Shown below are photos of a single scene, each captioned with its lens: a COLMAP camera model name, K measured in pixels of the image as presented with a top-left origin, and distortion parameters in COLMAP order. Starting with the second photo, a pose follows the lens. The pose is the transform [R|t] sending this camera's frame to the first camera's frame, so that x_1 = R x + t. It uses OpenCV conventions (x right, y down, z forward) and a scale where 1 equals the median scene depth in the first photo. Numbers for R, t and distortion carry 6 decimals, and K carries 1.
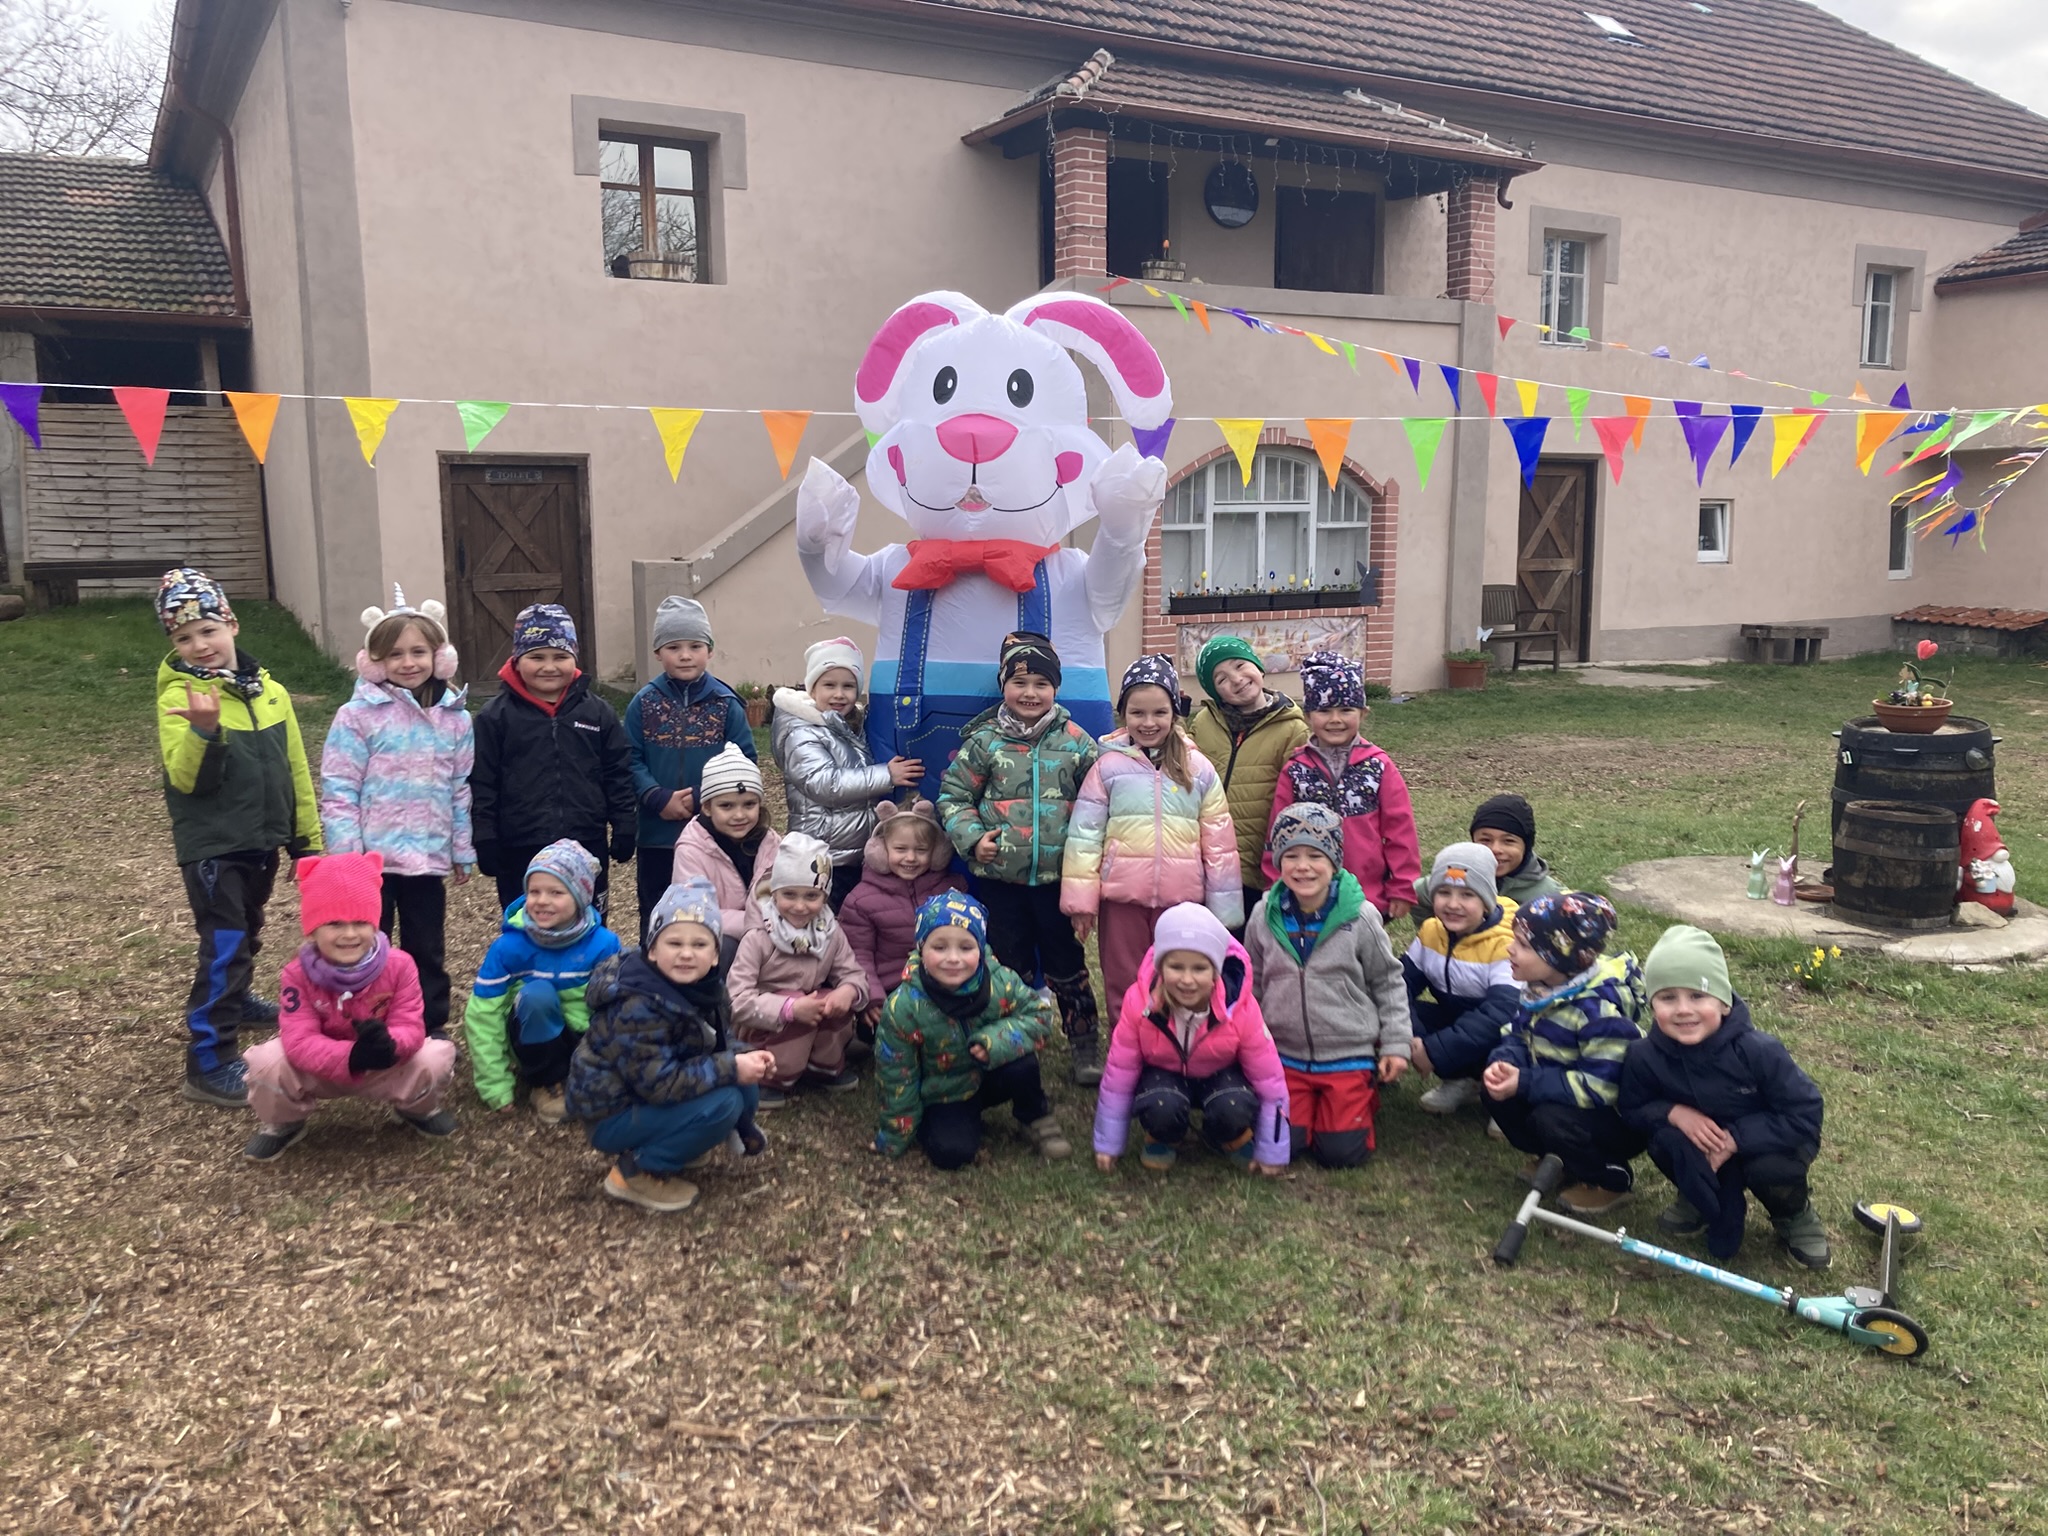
lens RADIAL K [[1663.3, 0, 1020.6], [0, 1663.3, 770.4], [0, 0, 1]] dist [0.032728, -0.027611]
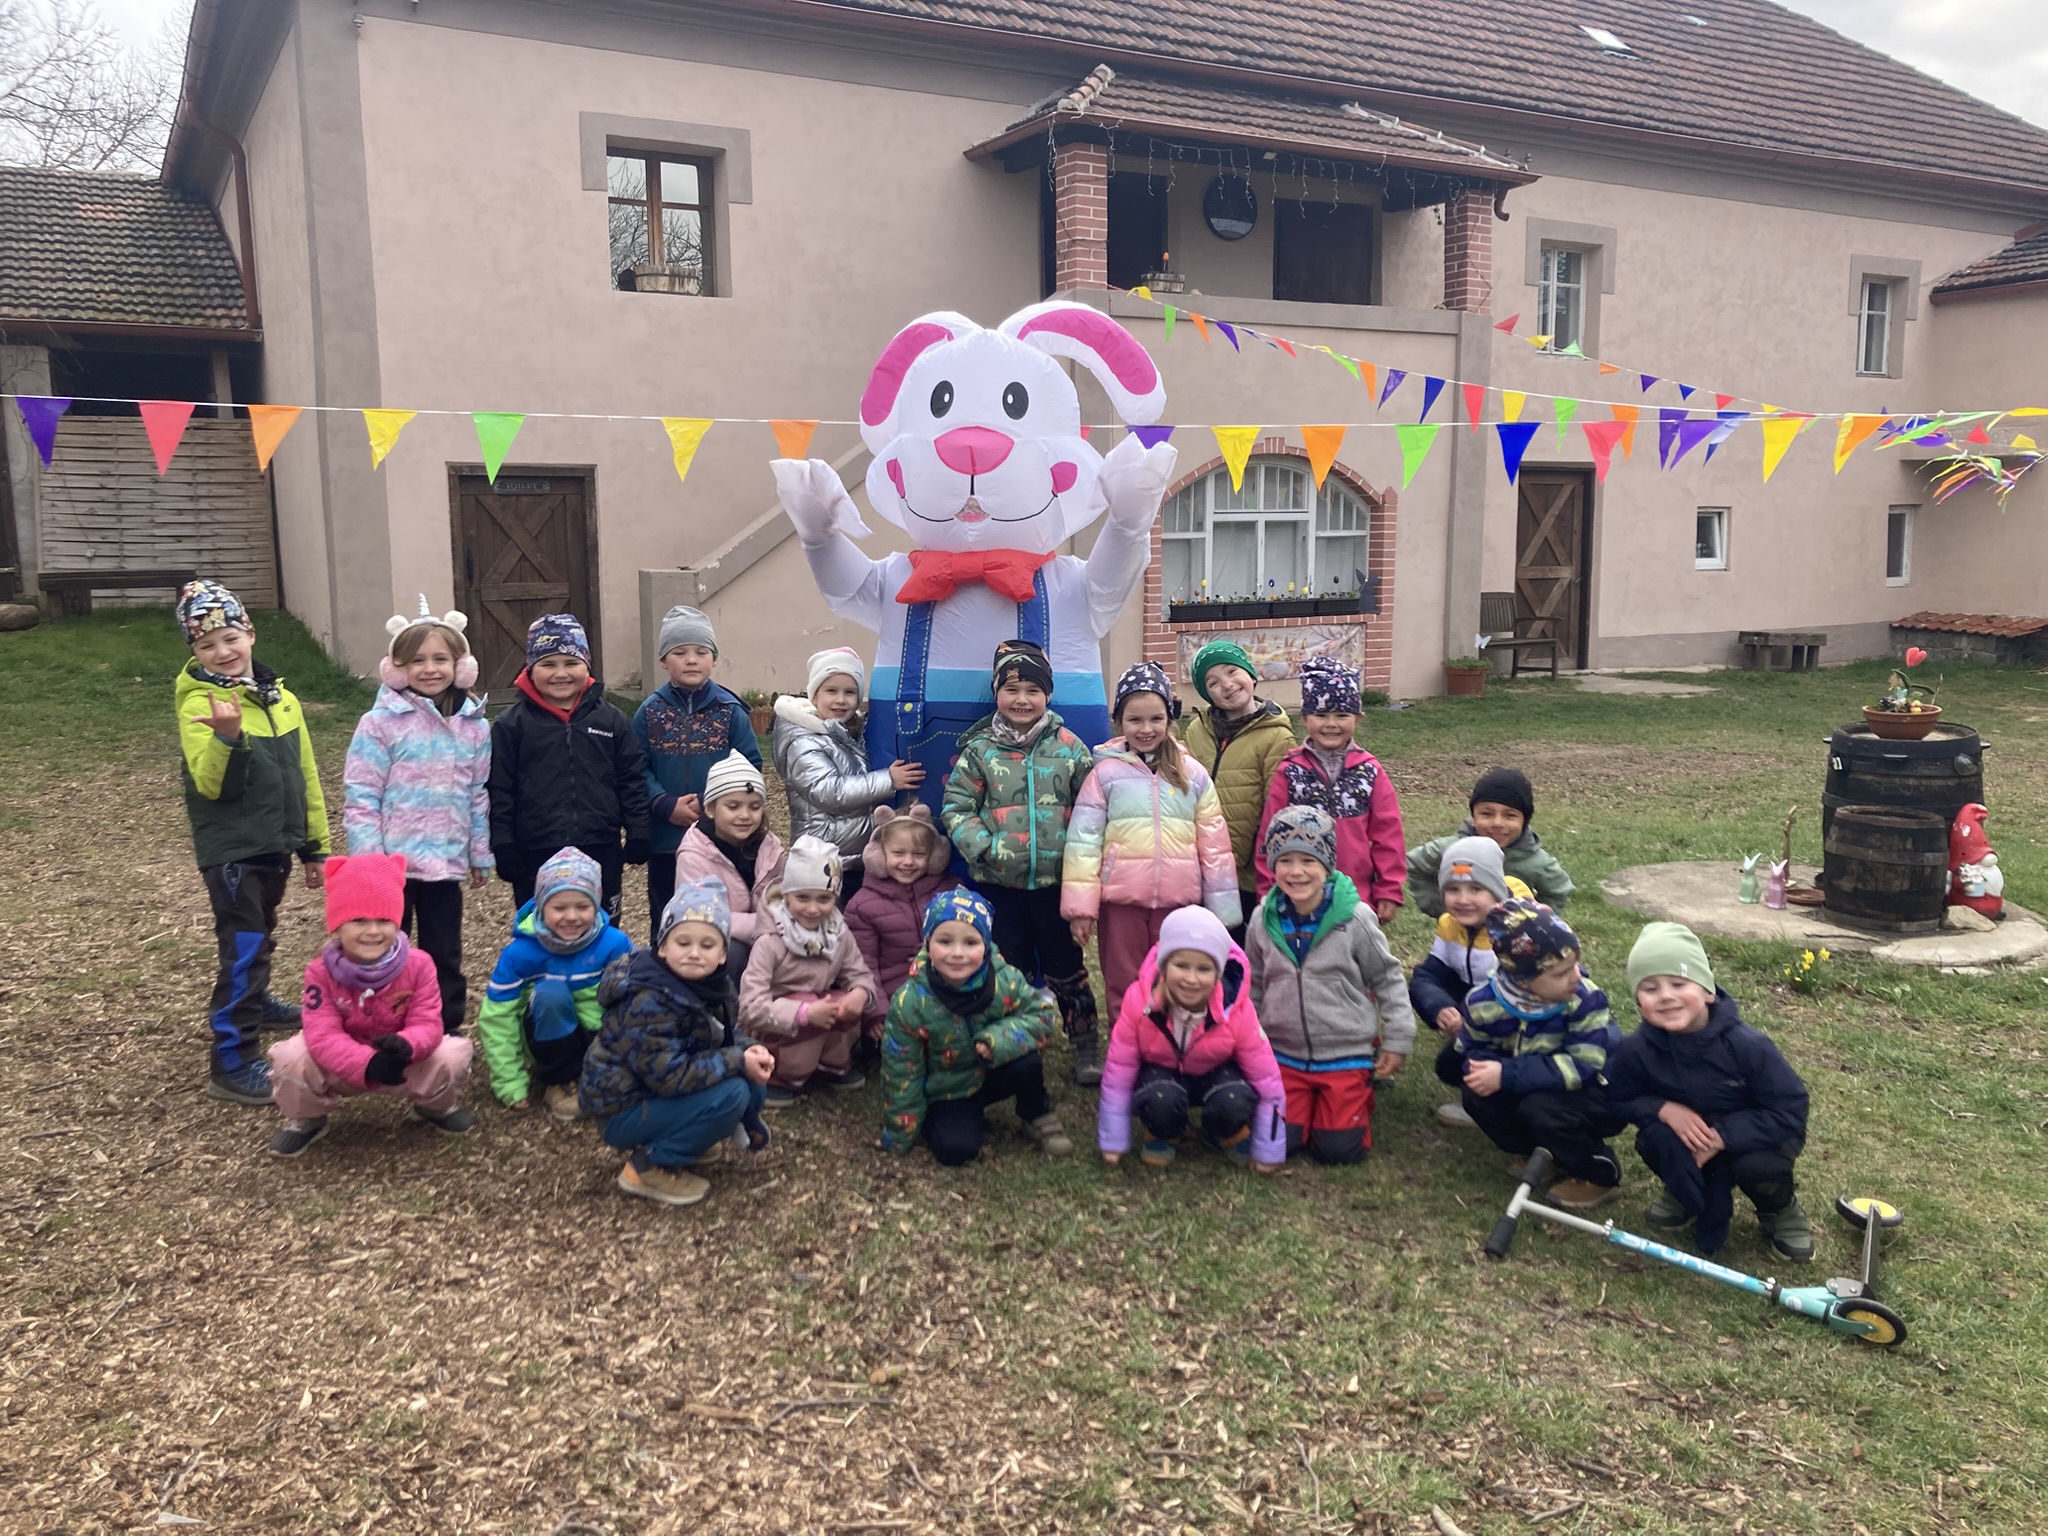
lens RADIAL K [[1663.3, 0, 1013.6], [0, 1663.3, 761.9], [0, 0, 1]] dist [0.032728, -0.027611]
pose [[0.999987, -0.000742, -0.005081, -0.000231], [0.000694, 0.999955, -0.009408, 0.000316], [0.005088, 0.009405, 0.999943, -0.008594]]
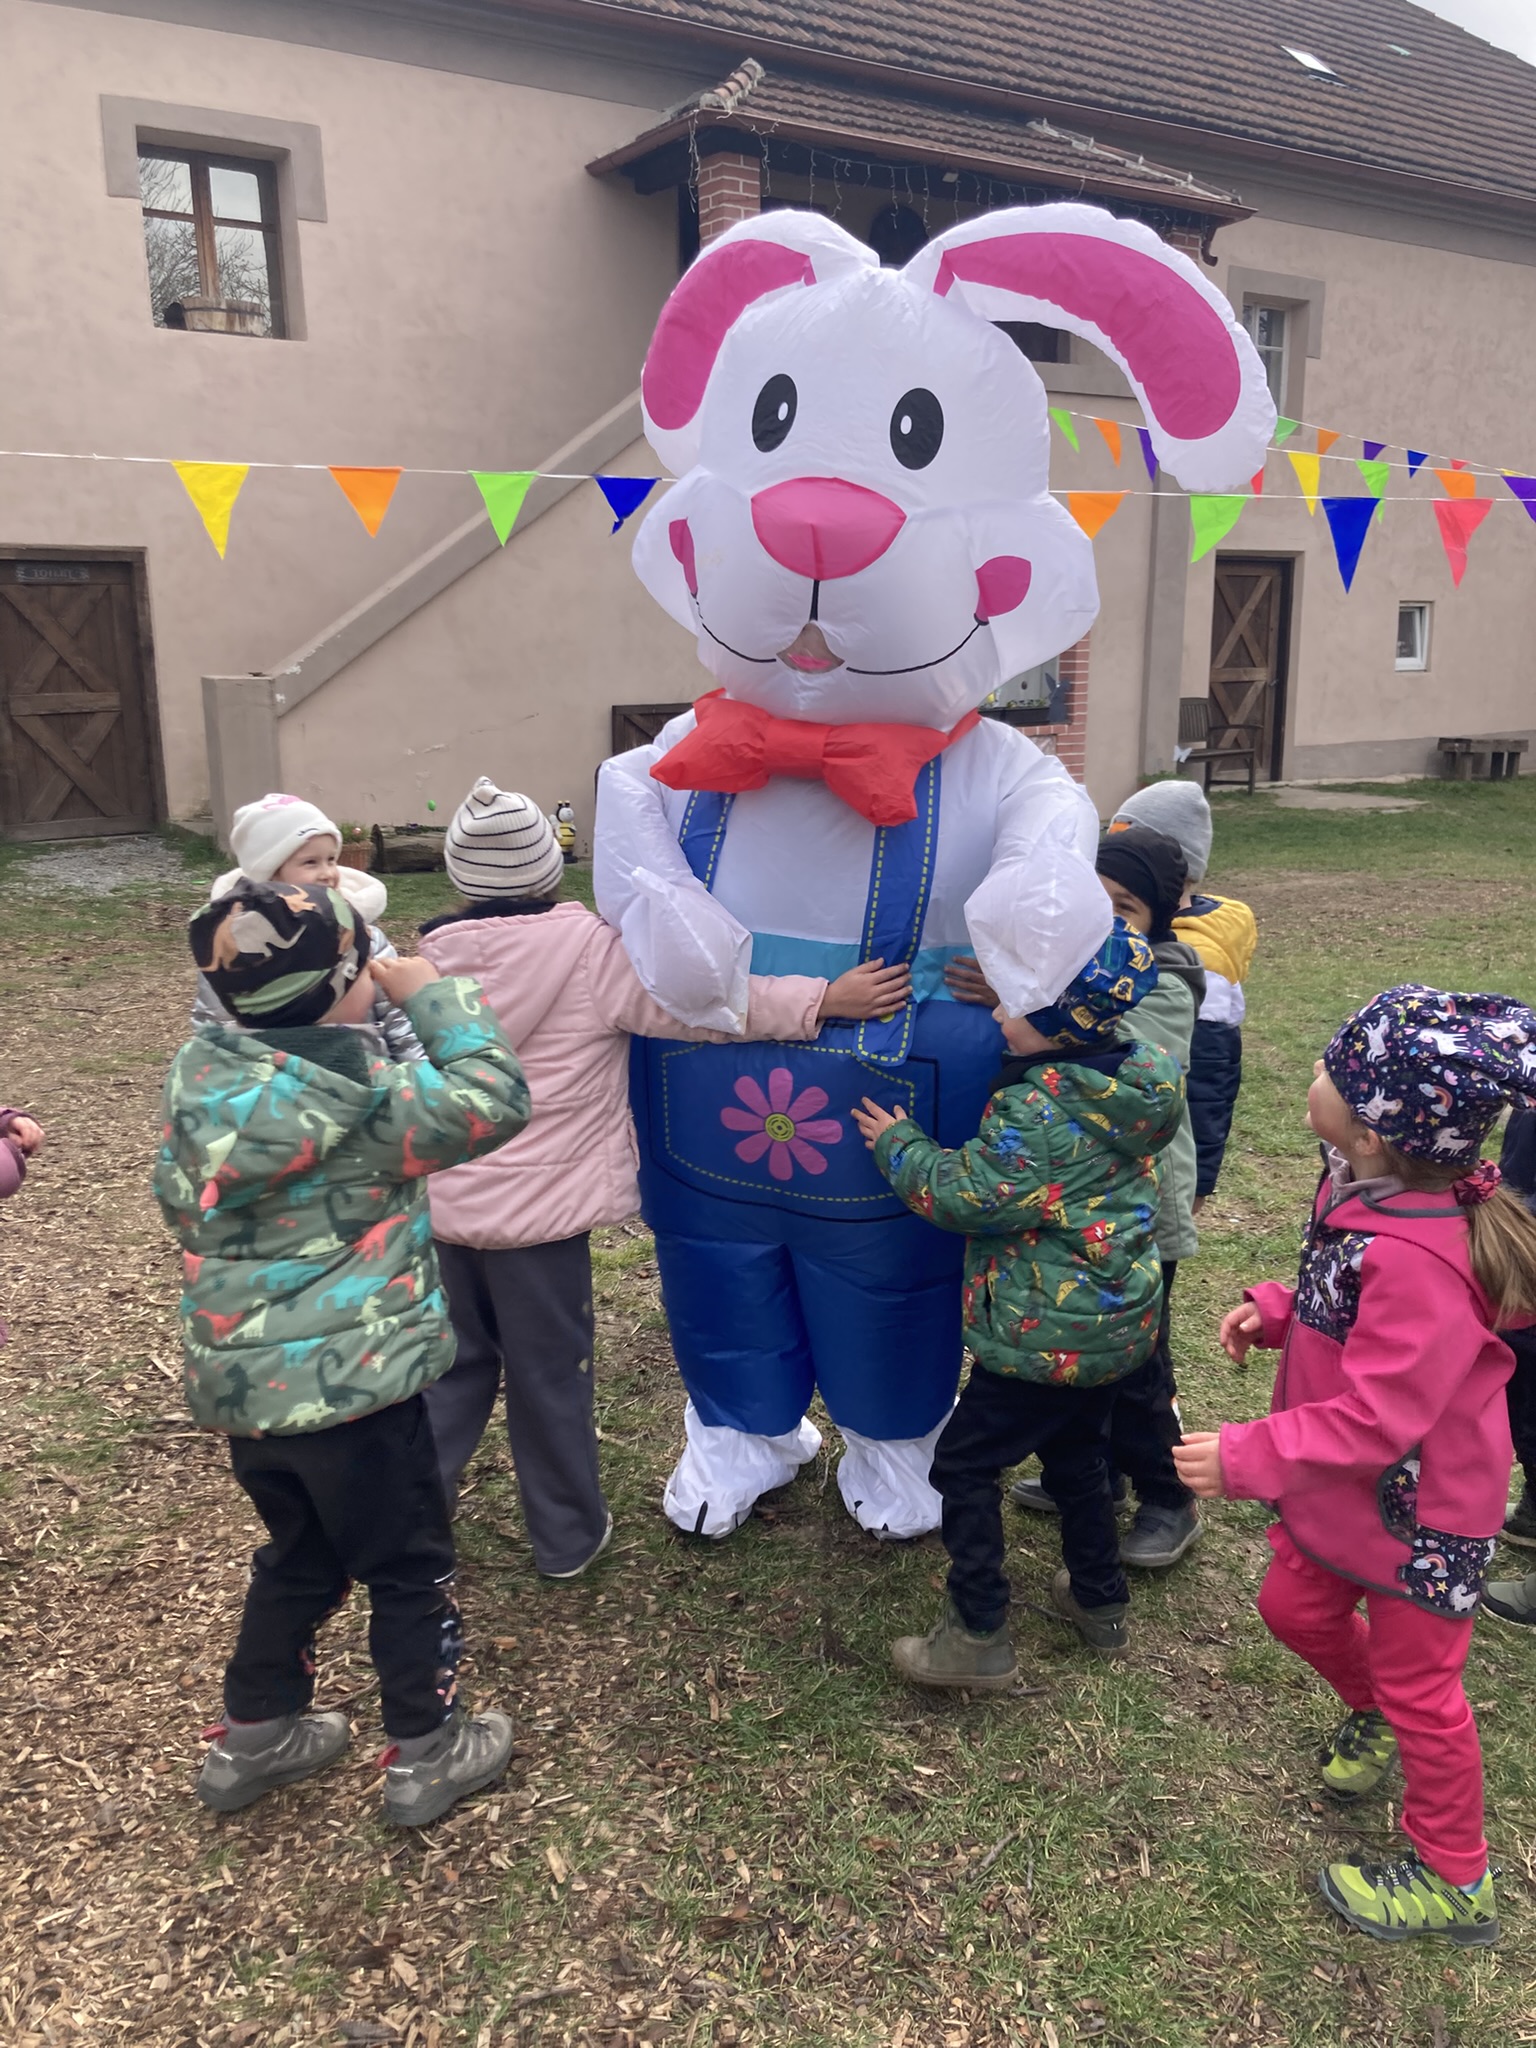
lens RADIAL K [[1663.3, 0, 798.0], [0, 1663.3, 1021.4], [0, 0, 1]] dist [0.032728, -0.027611]
pose [[0.996185, -0.023771, 0.083967, -0.009829], [0.016705, 0.996336, 0.083882, -0.017762], [-0.085653, -0.082160, 0.992932, 0.117370]]
